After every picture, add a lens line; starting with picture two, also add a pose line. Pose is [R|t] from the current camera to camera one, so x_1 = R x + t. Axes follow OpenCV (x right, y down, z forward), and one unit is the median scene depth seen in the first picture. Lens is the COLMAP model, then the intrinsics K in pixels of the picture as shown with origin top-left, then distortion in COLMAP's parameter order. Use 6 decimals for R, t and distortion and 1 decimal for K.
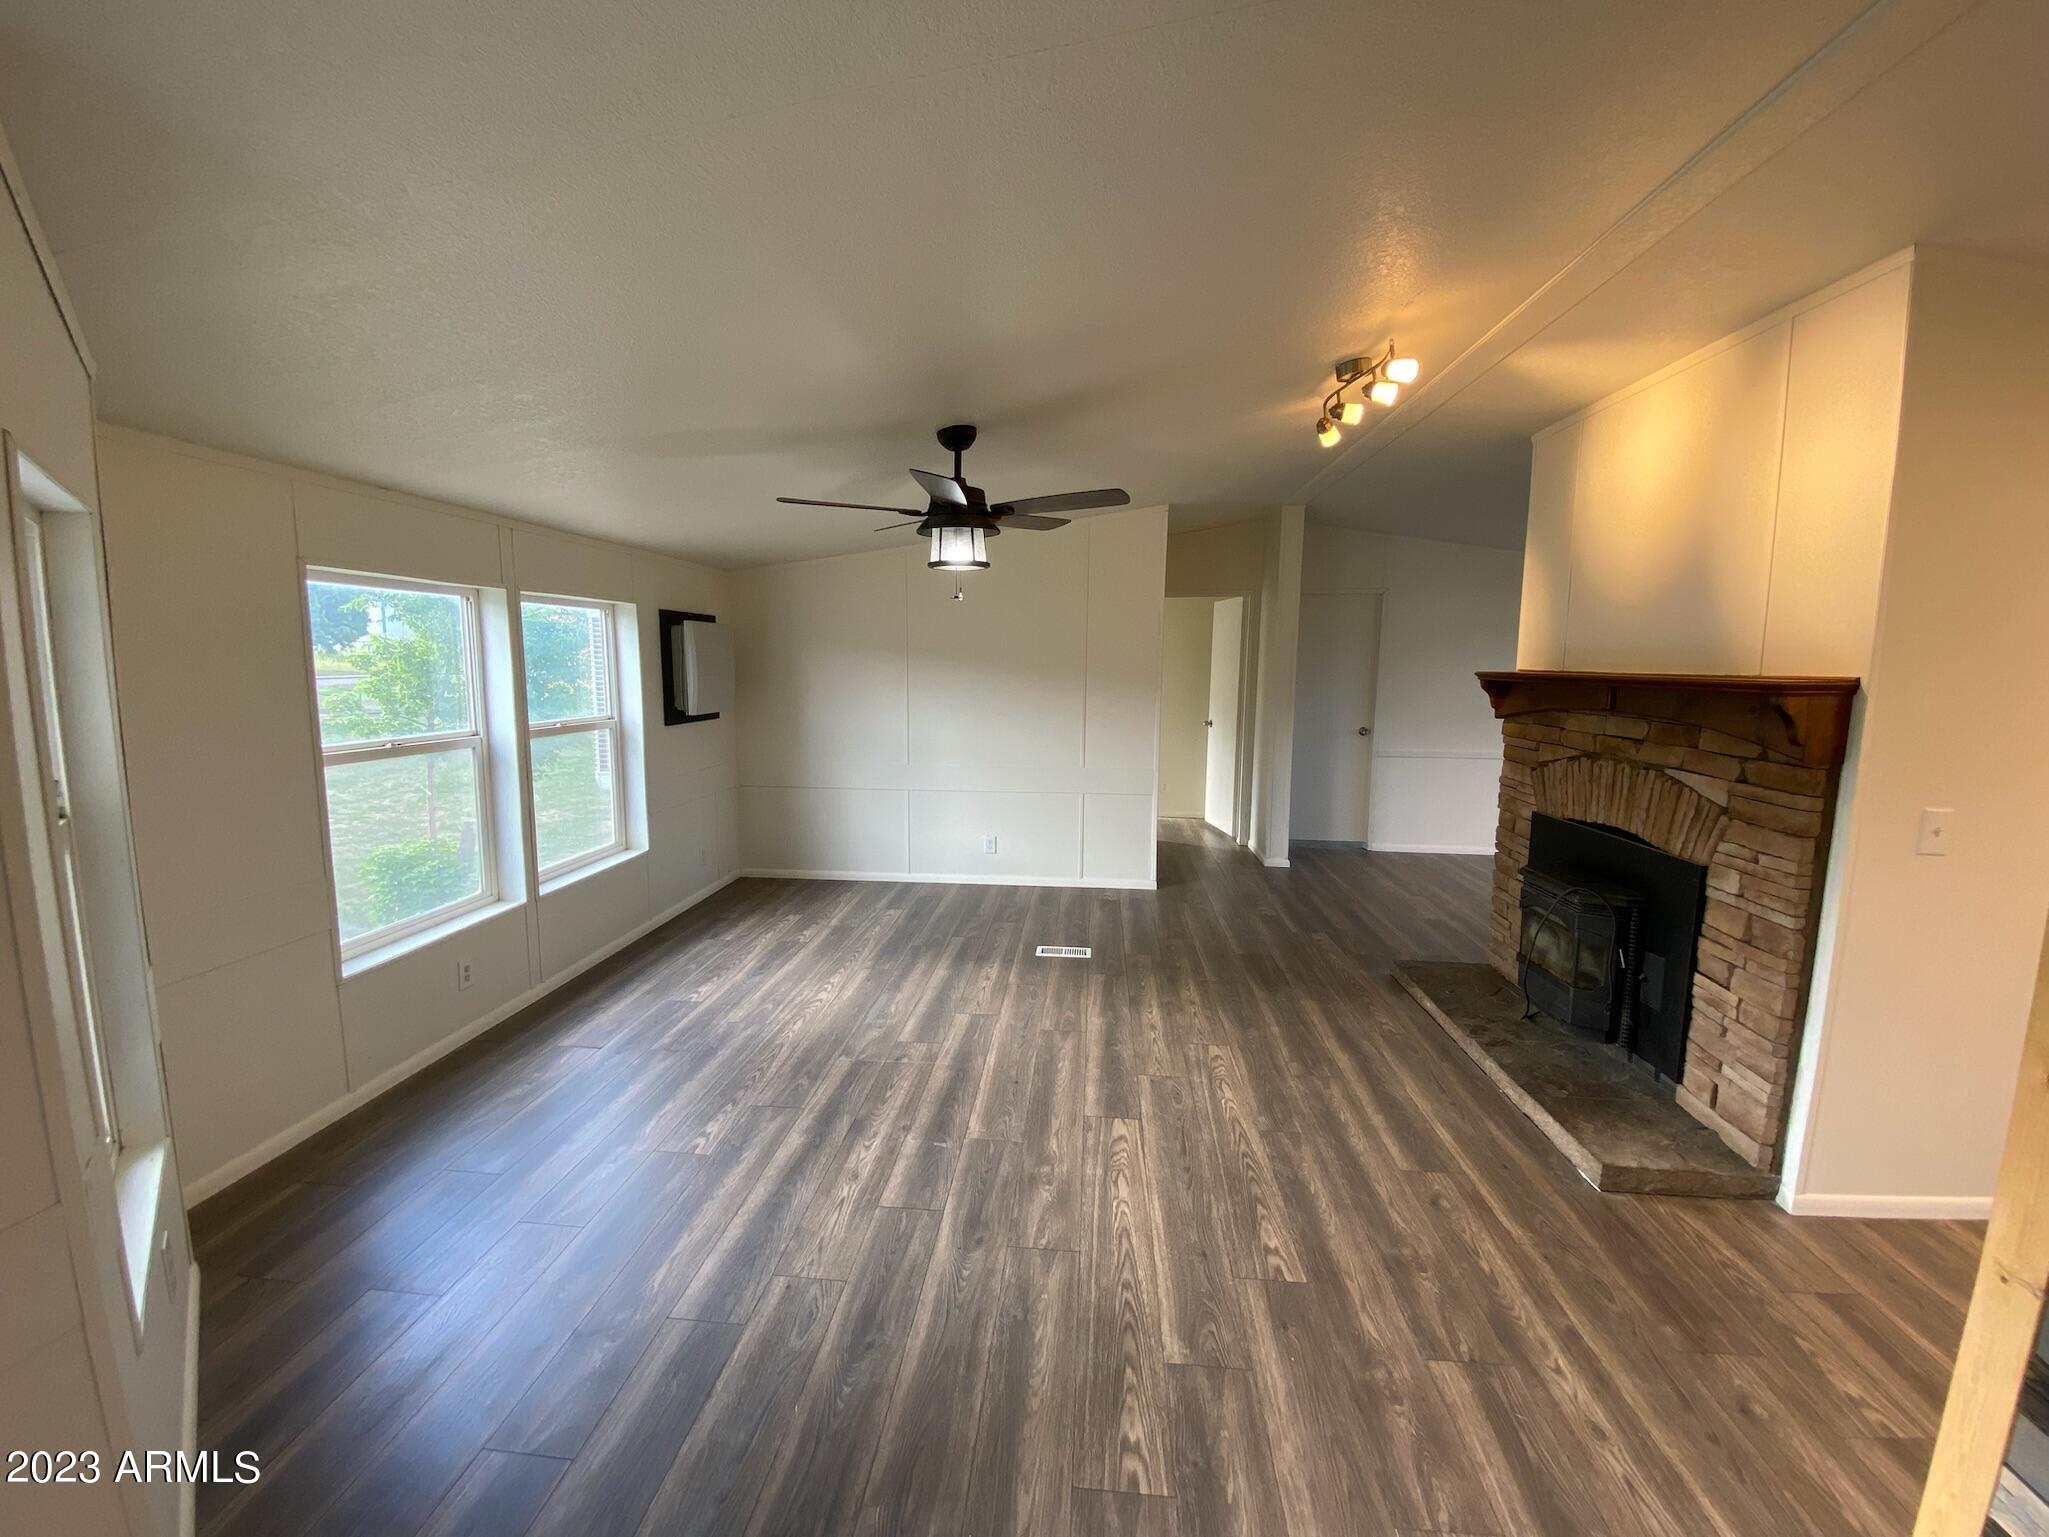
lens RADIAL K [[840.4, 0, 1024.5], [0, 840.4, 768.5], [0, 0, 1]] dist [0.043724, -0.029793]
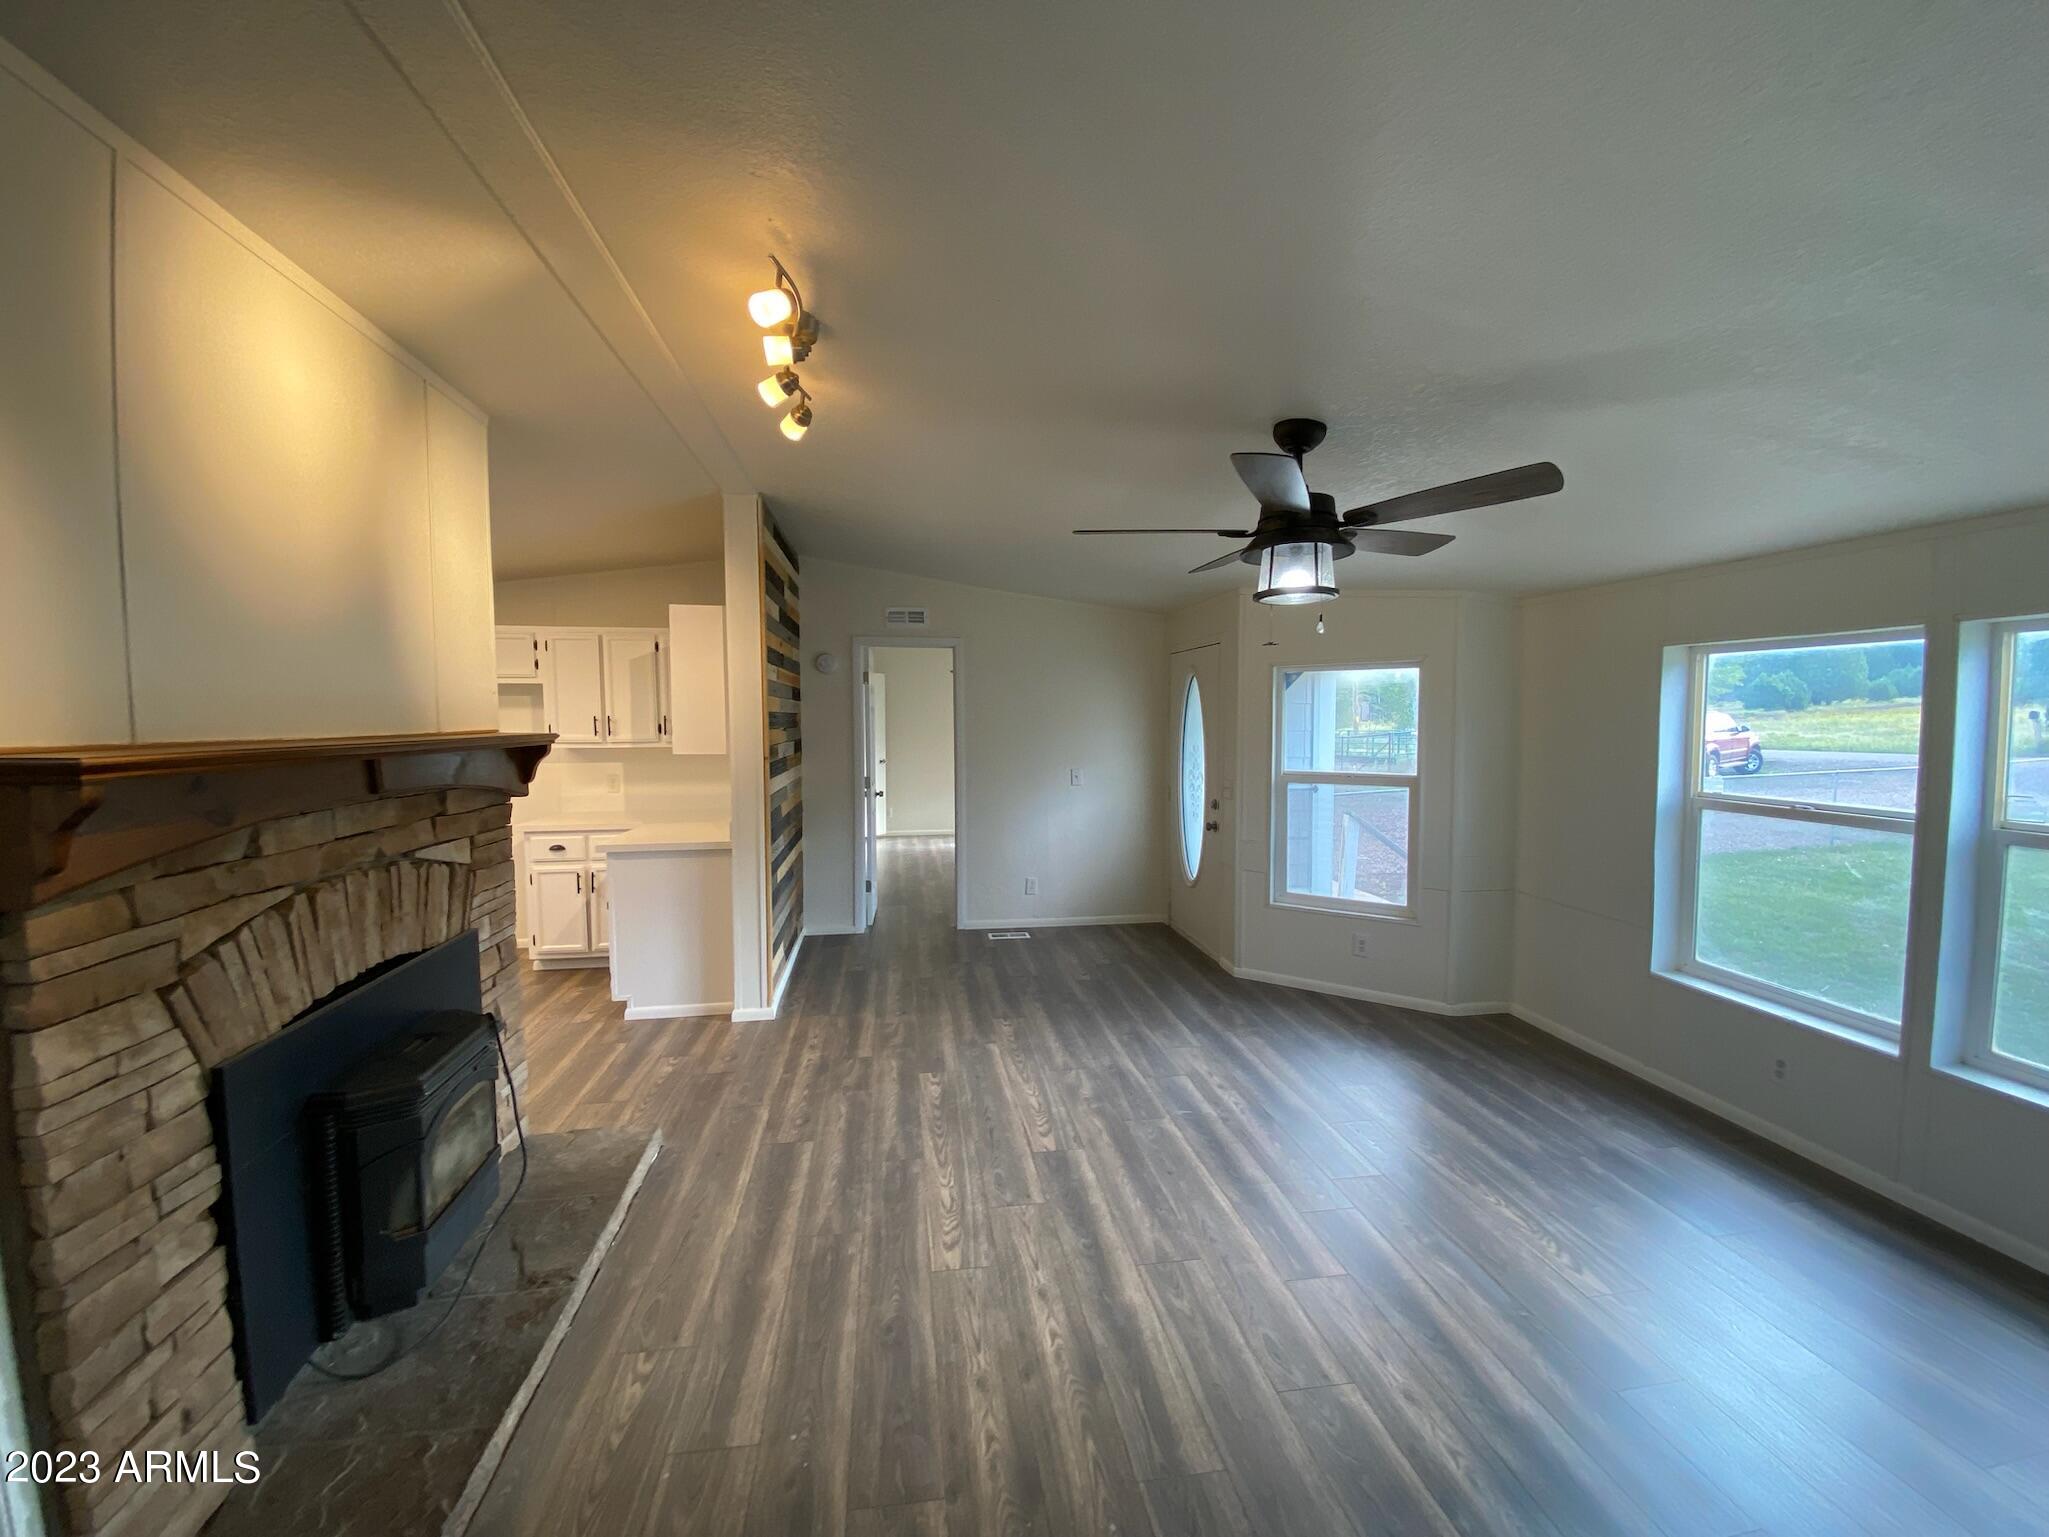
lens RADIAL K [[840.4, 0, 1024.5], [0, 840.4, 768.5], [0, 0, 1]] dist [0.043724, -0.029793]
pose [[-0.970692, 0.009612, -0.240135, 0.419522], [-0.036451, 0.981752, 0.186641, -0.267196], [0.237547, 0.189924, -0.952628, 2.031704]]
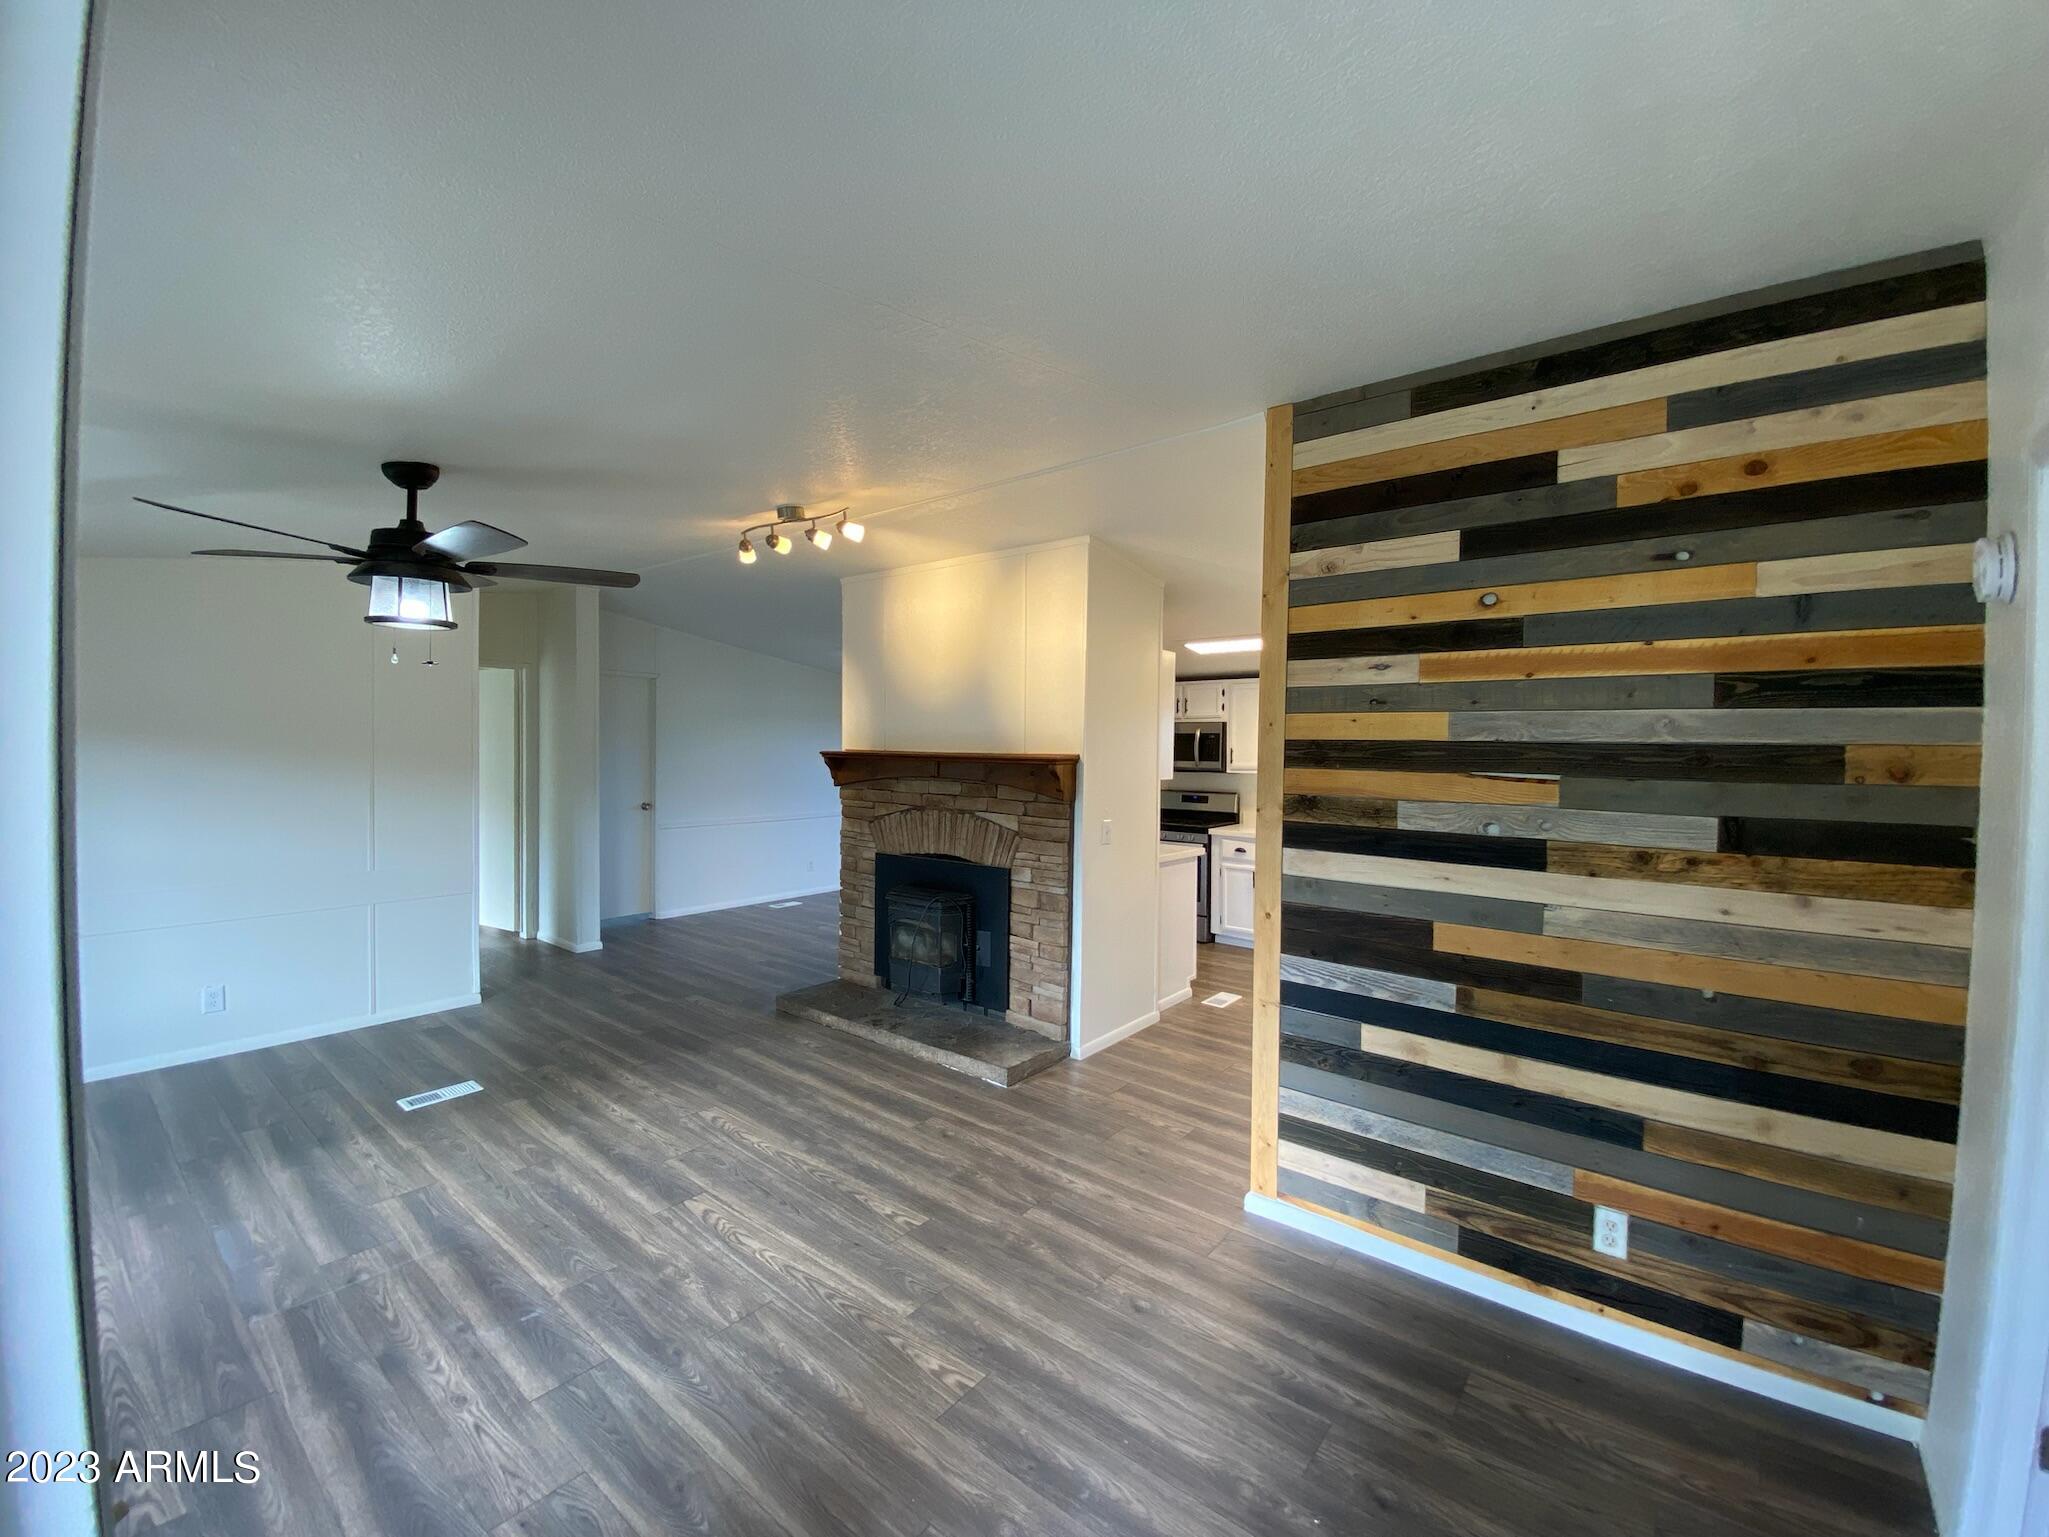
lens RADIAL K [[832.6, 0, 1003.0], [0, 832.6, 748.0], [0, 0, 1]] dist [0.046684, -0.028750]
pose [[0.574456, -0.010572, 0.818467, -0.518593], [0.103257, 0.992865, -0.059648, -0.021520], [-0.811997, 0.118777, 0.571449, 0.063810]]
